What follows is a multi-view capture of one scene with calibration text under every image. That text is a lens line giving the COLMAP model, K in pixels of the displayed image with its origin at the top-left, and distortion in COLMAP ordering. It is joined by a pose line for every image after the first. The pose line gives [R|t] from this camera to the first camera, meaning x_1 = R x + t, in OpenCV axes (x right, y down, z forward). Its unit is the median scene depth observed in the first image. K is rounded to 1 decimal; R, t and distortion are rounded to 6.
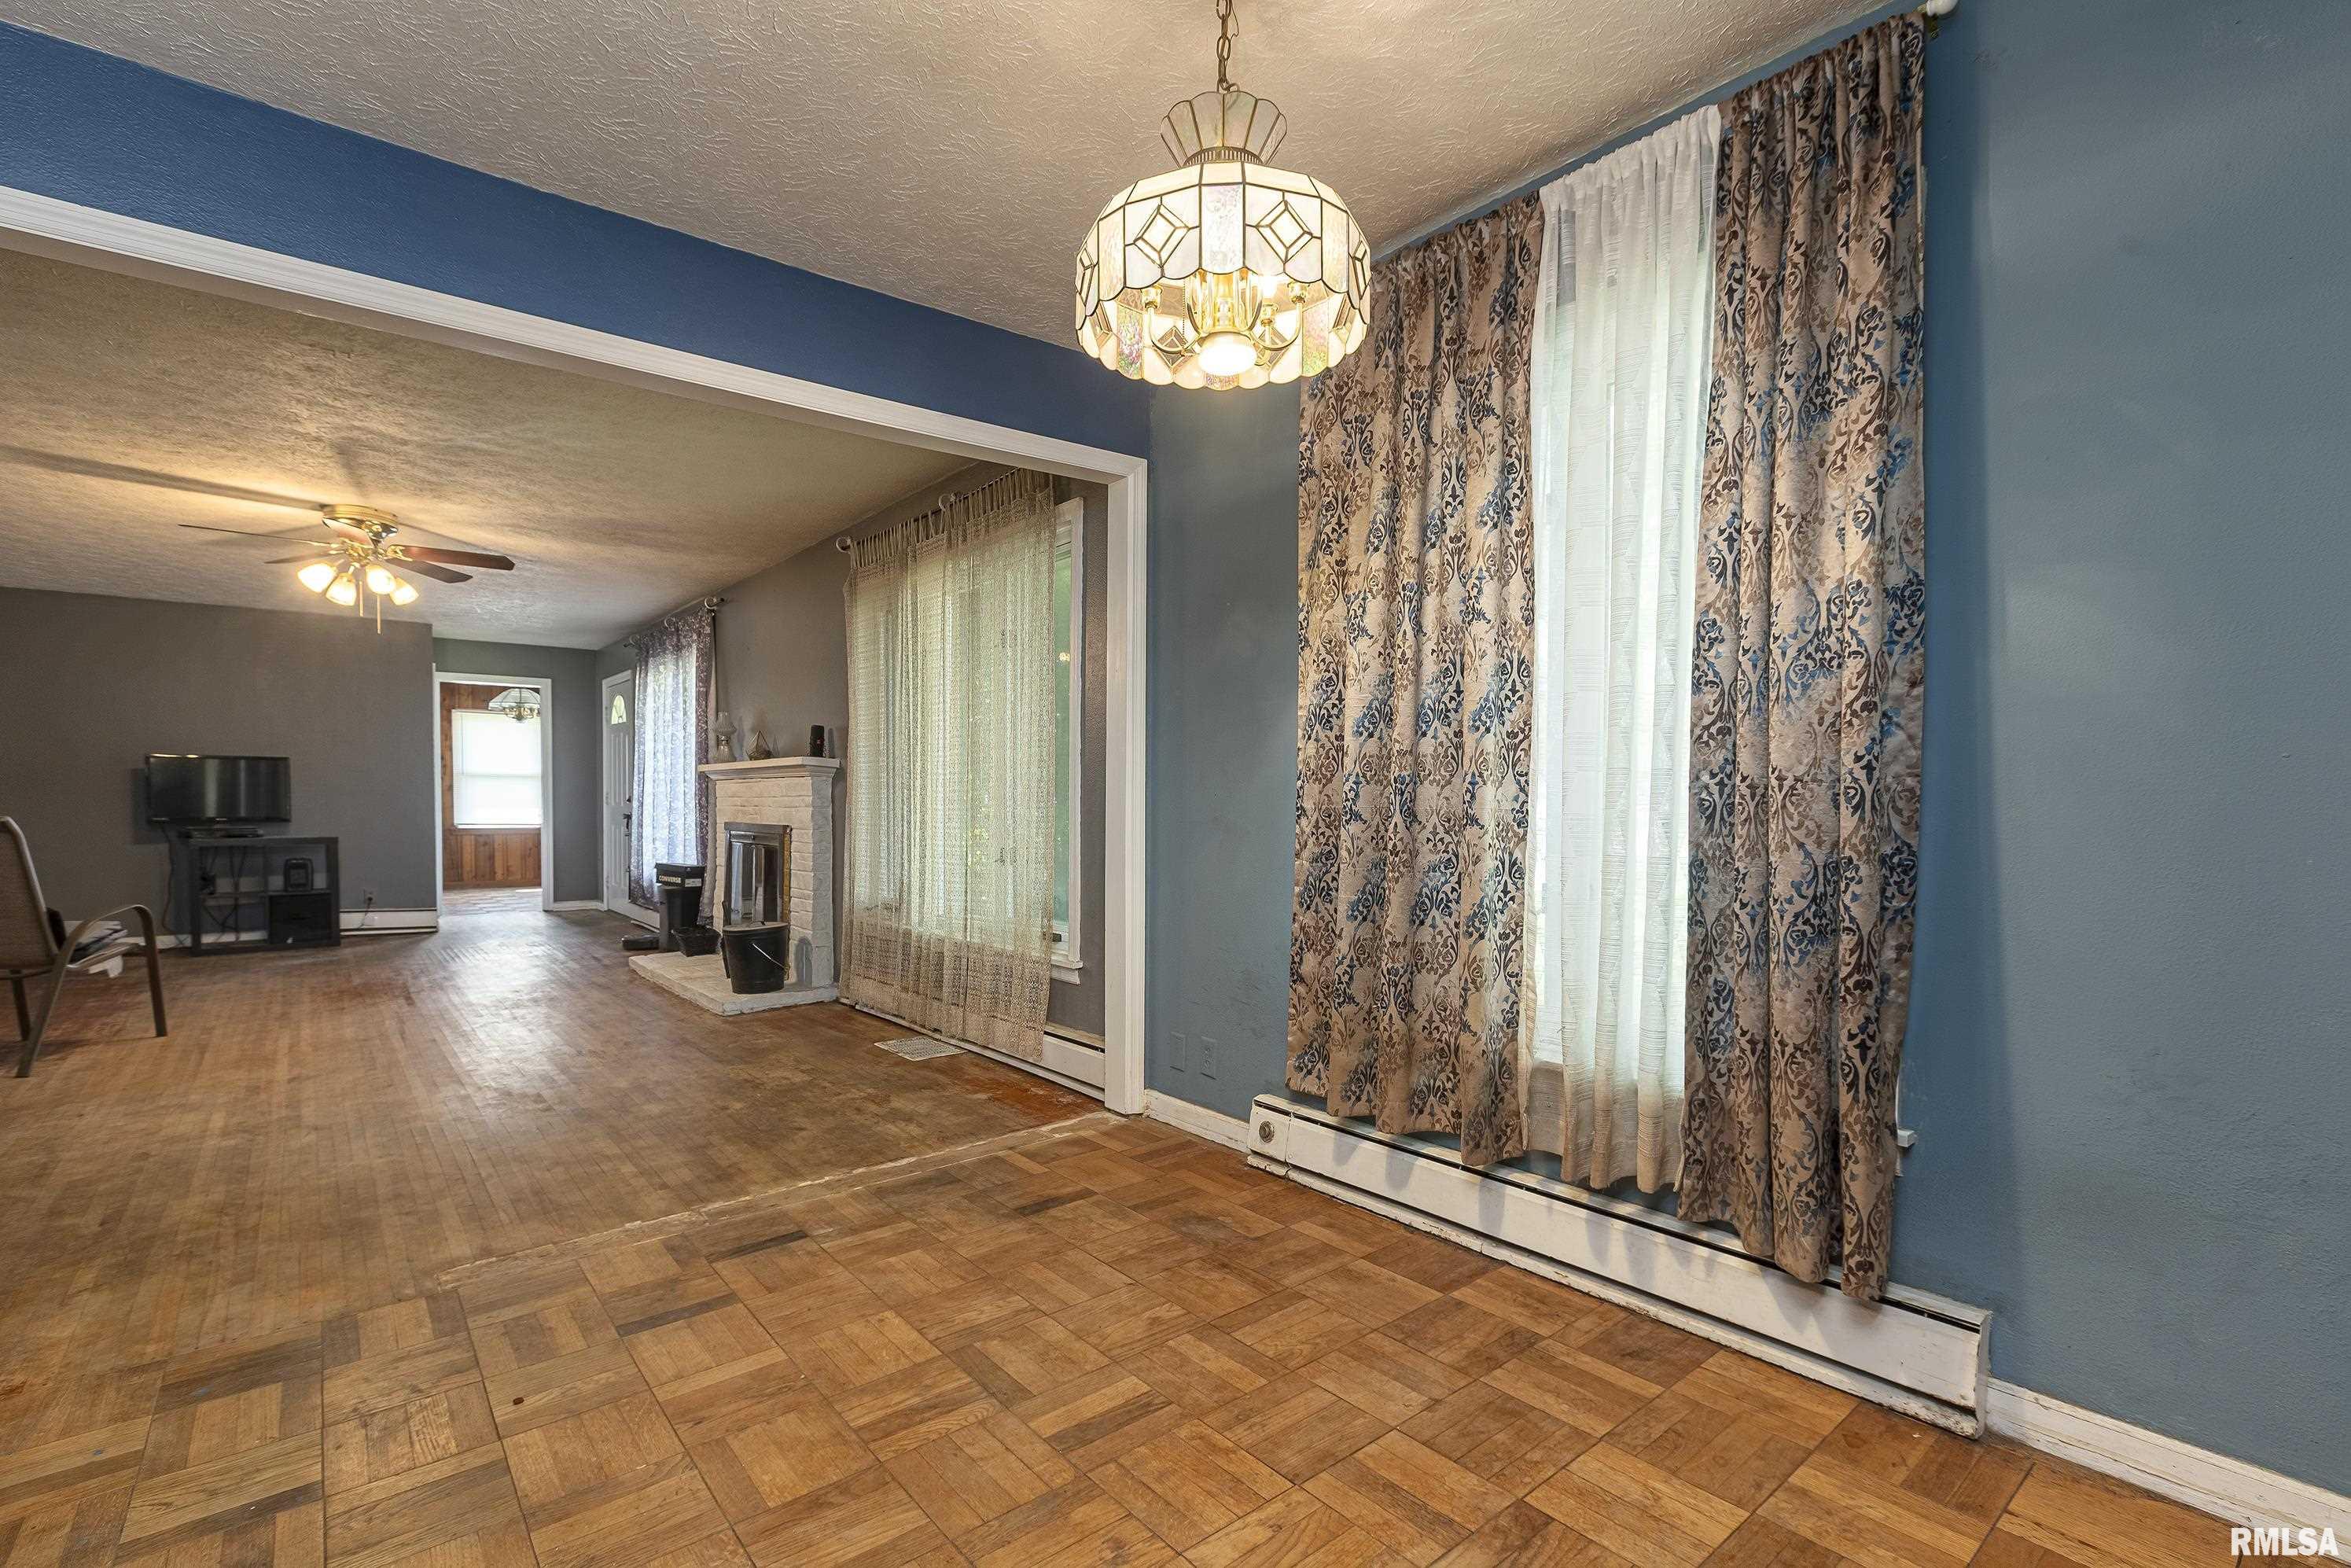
lens RADIAL K [[1054.0, 0, 1153.4], [0, 1054.0, 829.2], [0, 0, 1]] dist [-0.001203, -0.002843]
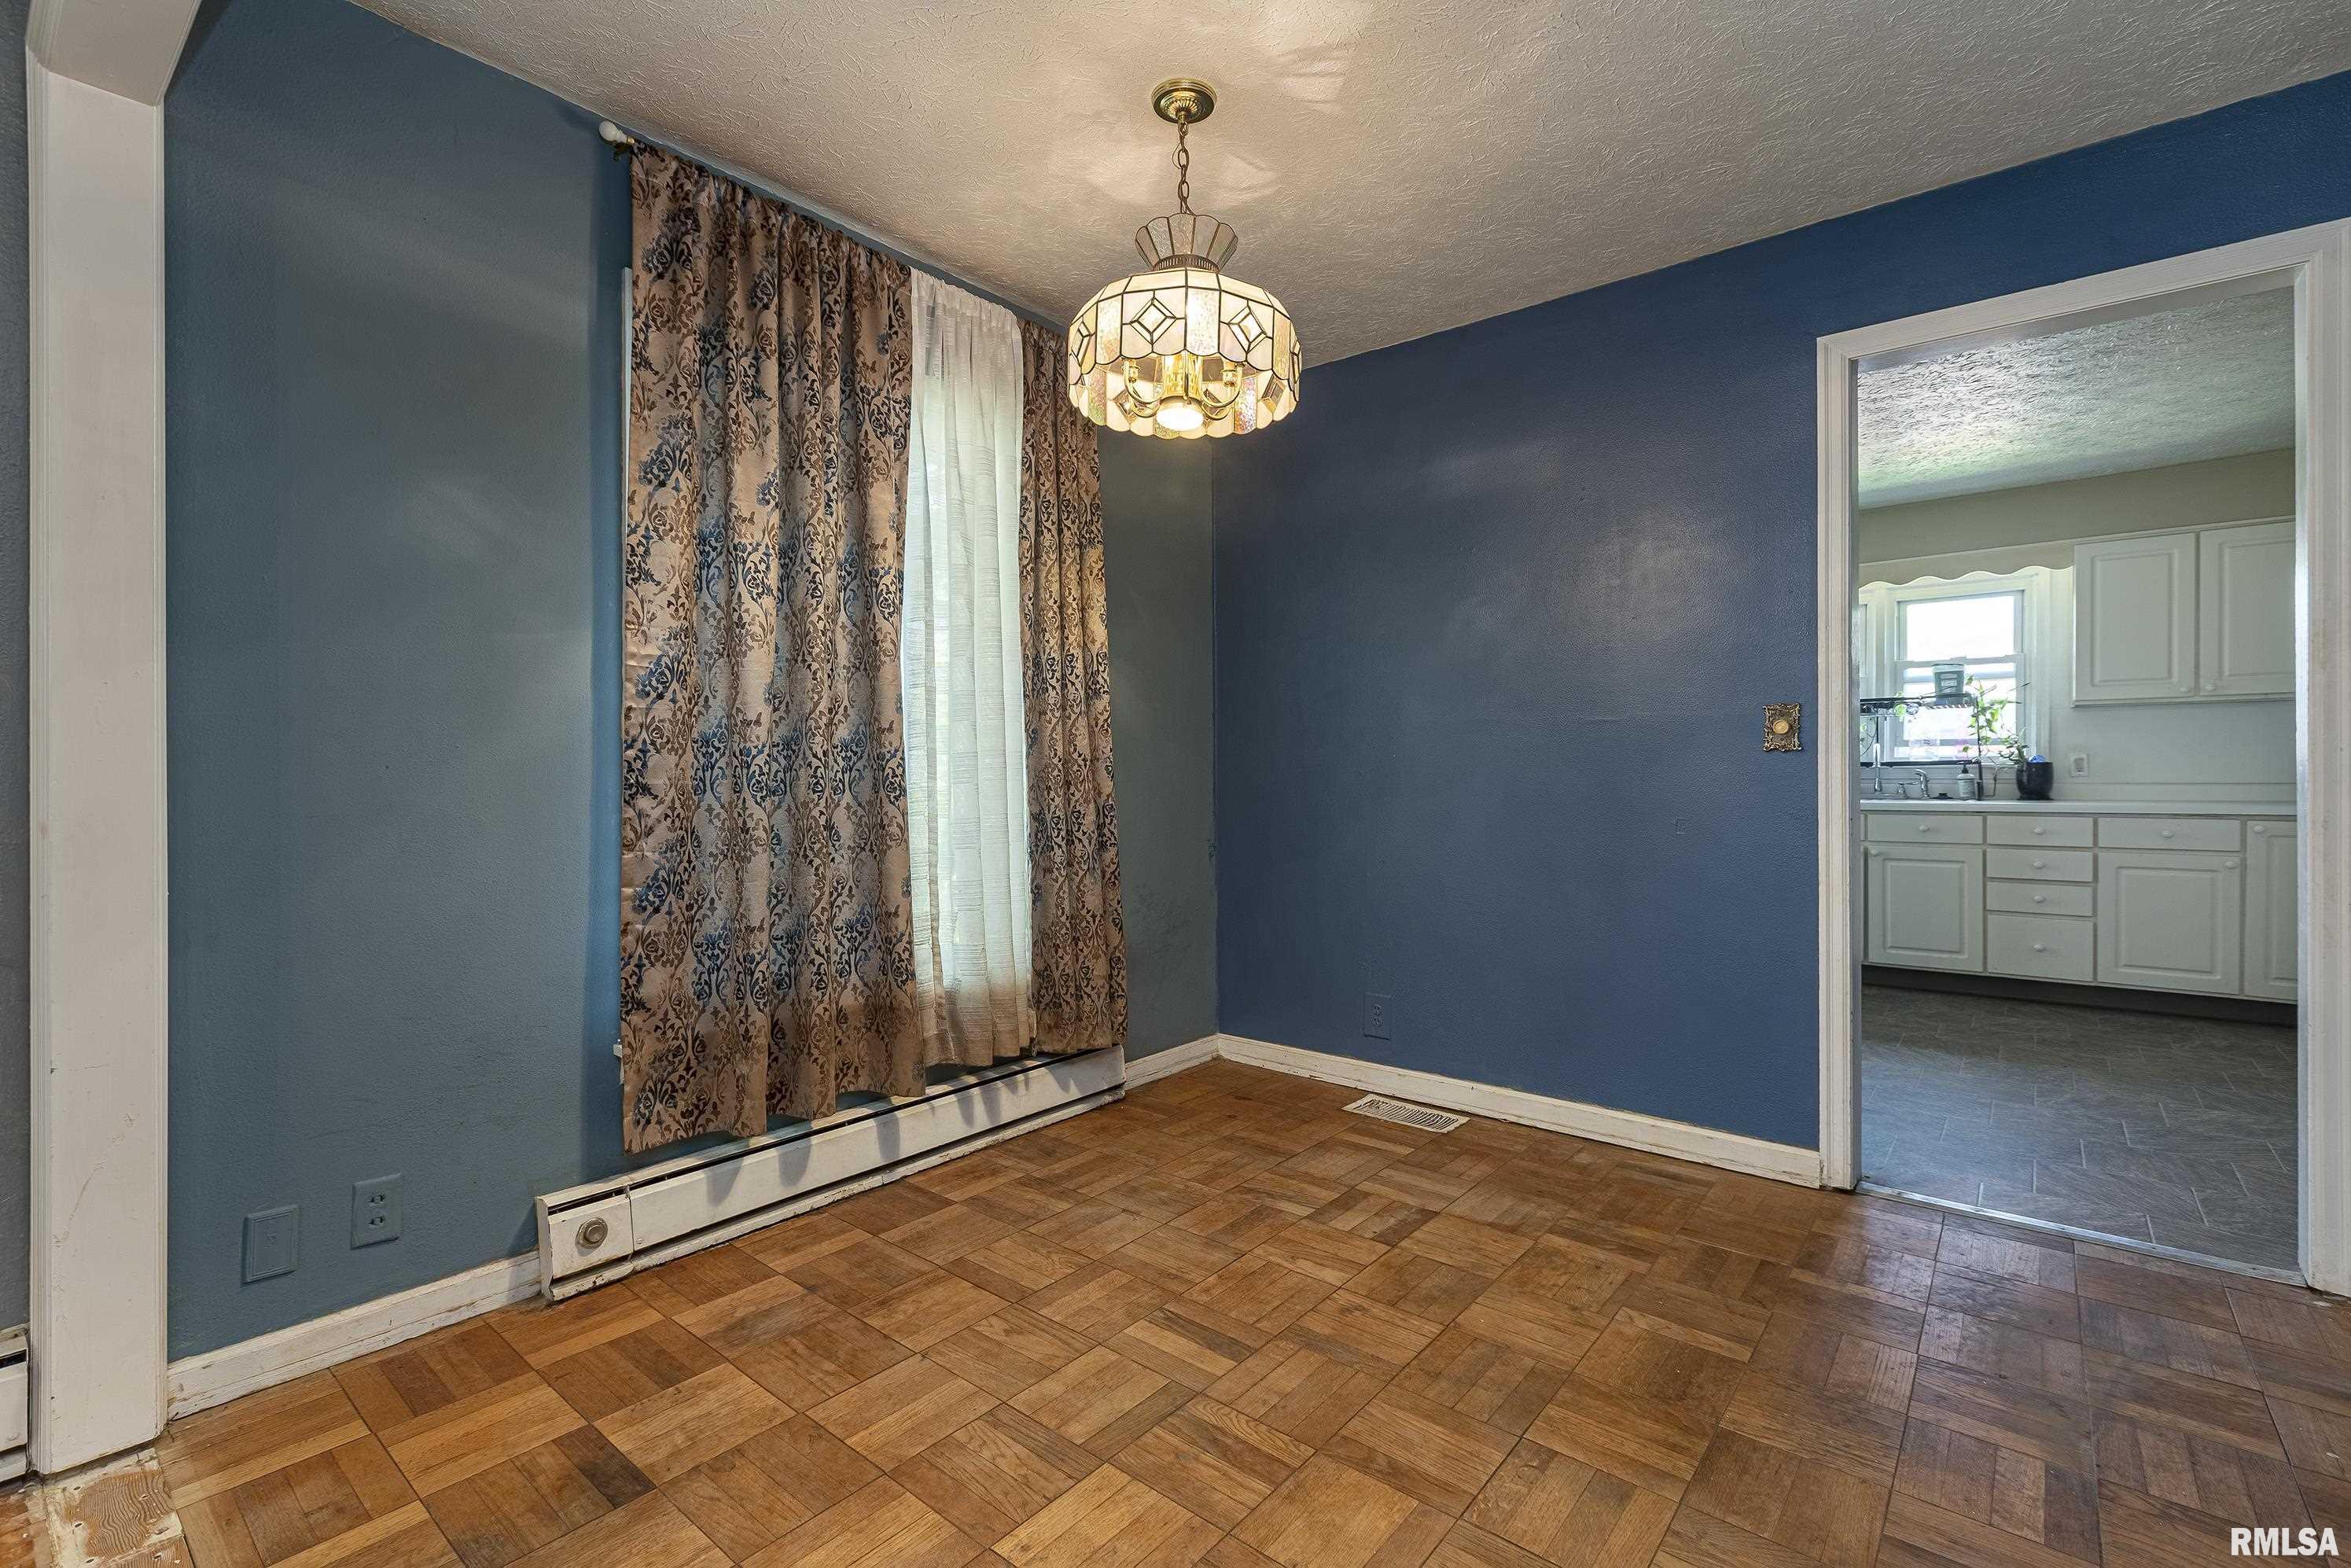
lens RADIAL K [[1054.0, 0, 1169.5], [0, 1054.0, 772.2], [0, 0, 1]] dist [-0.001203, -0.002843]
pose [[-0.192025, -0.001263, 0.981389, -0.799857], [0.031599, 0.999473, 0.007469, -0.026127], [-0.980881, 0.032445, -0.191884, 0.874951]]
